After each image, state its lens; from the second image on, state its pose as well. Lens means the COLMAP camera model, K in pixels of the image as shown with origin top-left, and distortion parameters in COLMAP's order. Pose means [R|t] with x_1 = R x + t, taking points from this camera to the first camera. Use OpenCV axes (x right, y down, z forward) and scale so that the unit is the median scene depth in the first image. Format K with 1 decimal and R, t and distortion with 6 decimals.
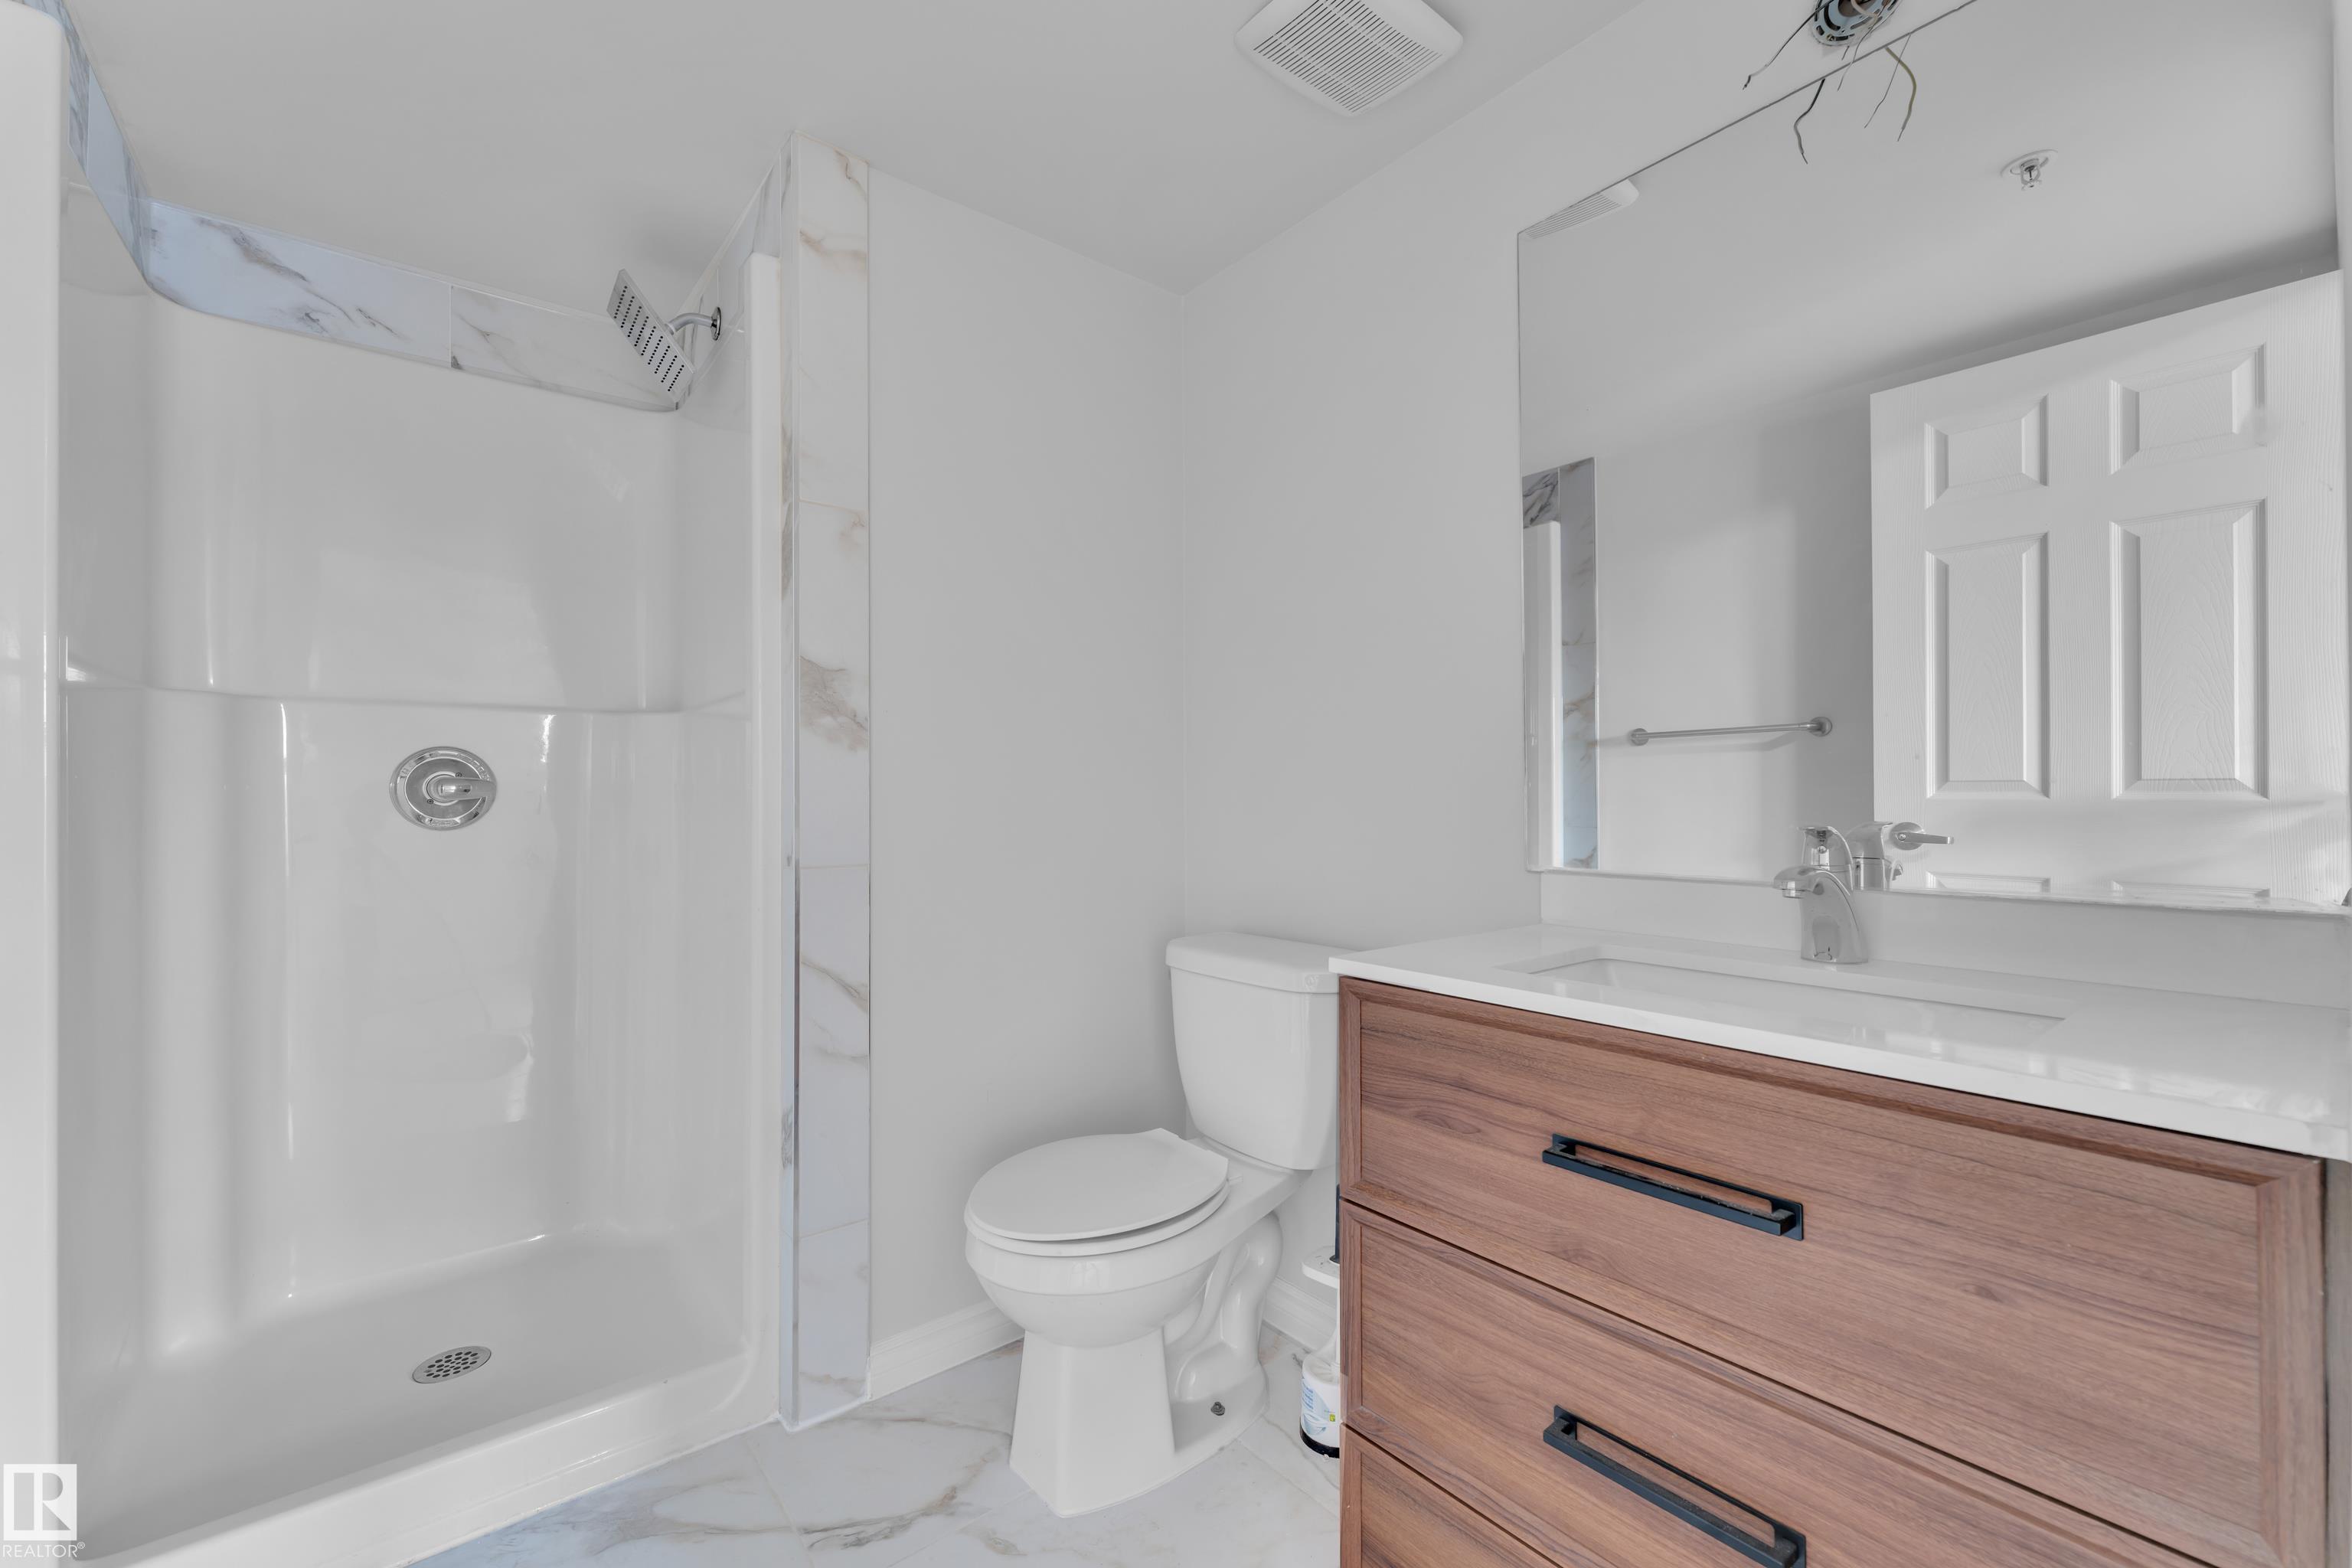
lens RADIAL K [[968.1, 0, 1189.0], [0, 968.1, 777.1], [0, 0, 1]] dist [0.000383, 0.000016]
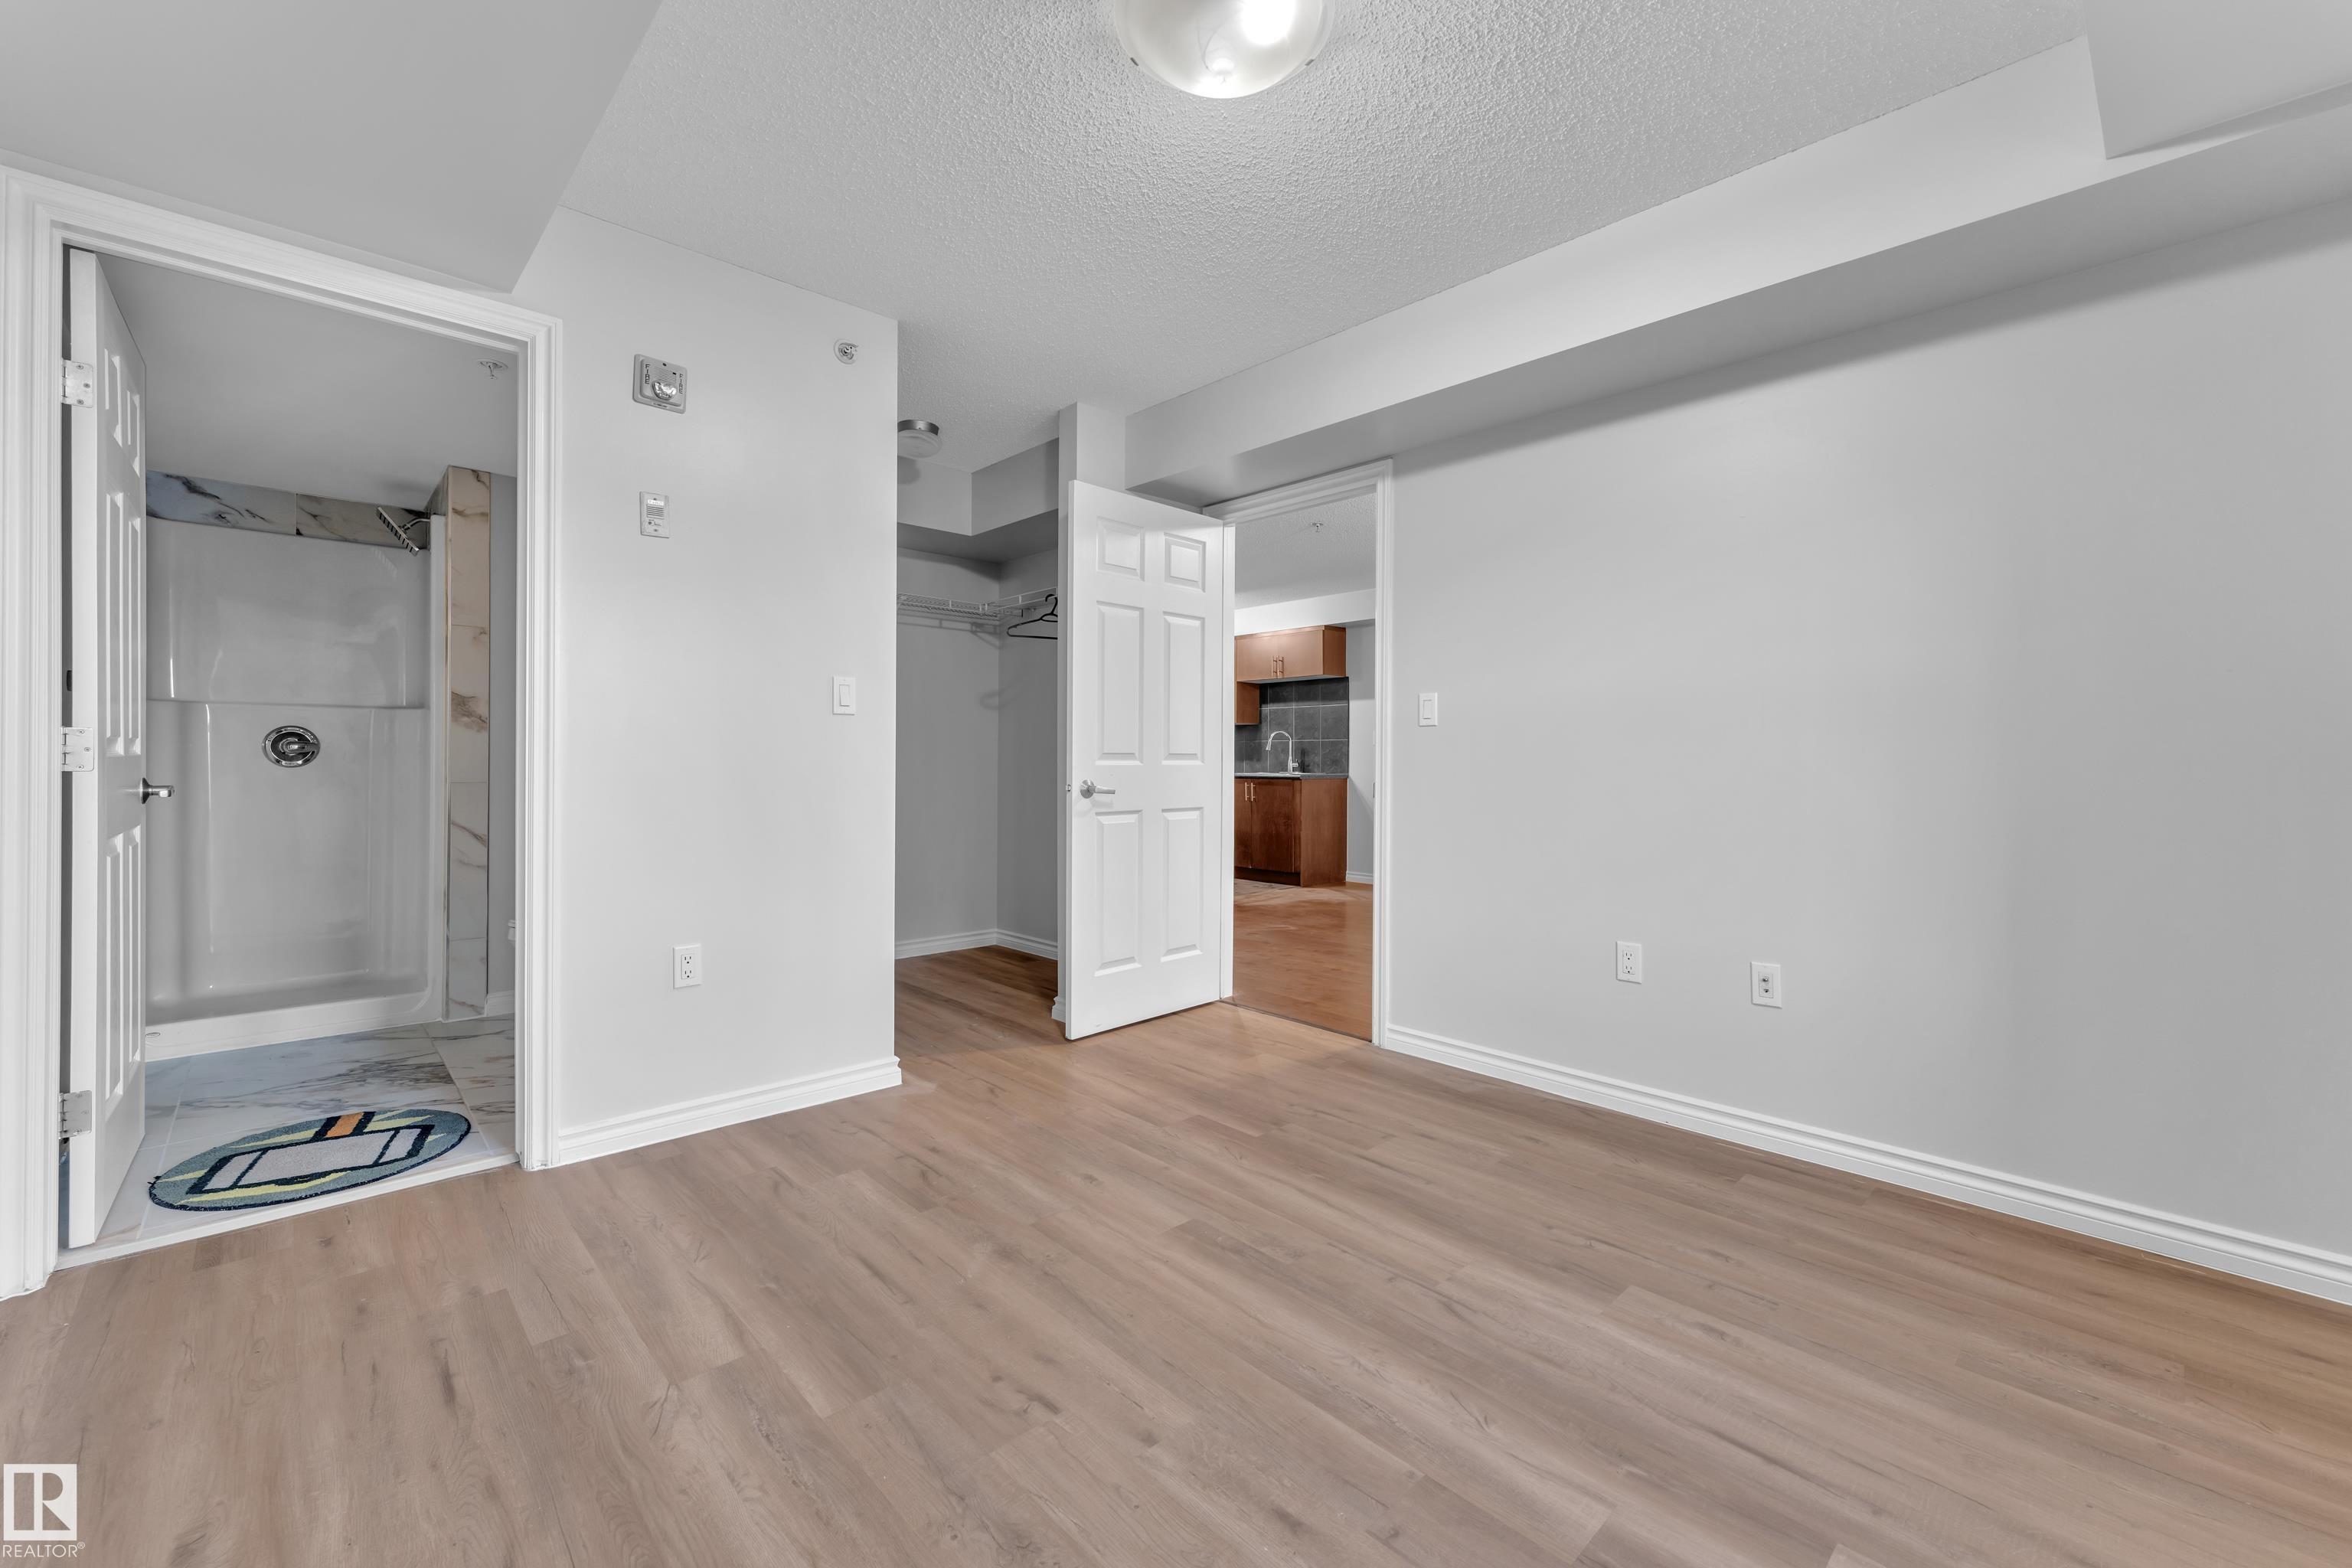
lens RADIAL K [[943.8, 0, 1175.5], [0, 943.8, 764.7], [0, 0, 1]] dist [0.000626, 0.000053]
pose [[0.996932, 0.014133, 0.076989, 1.104270], [-0.015210, 0.999794, 0.013419, -0.005956], [-0.076784, -0.014549, 0.996942, -1.329627]]
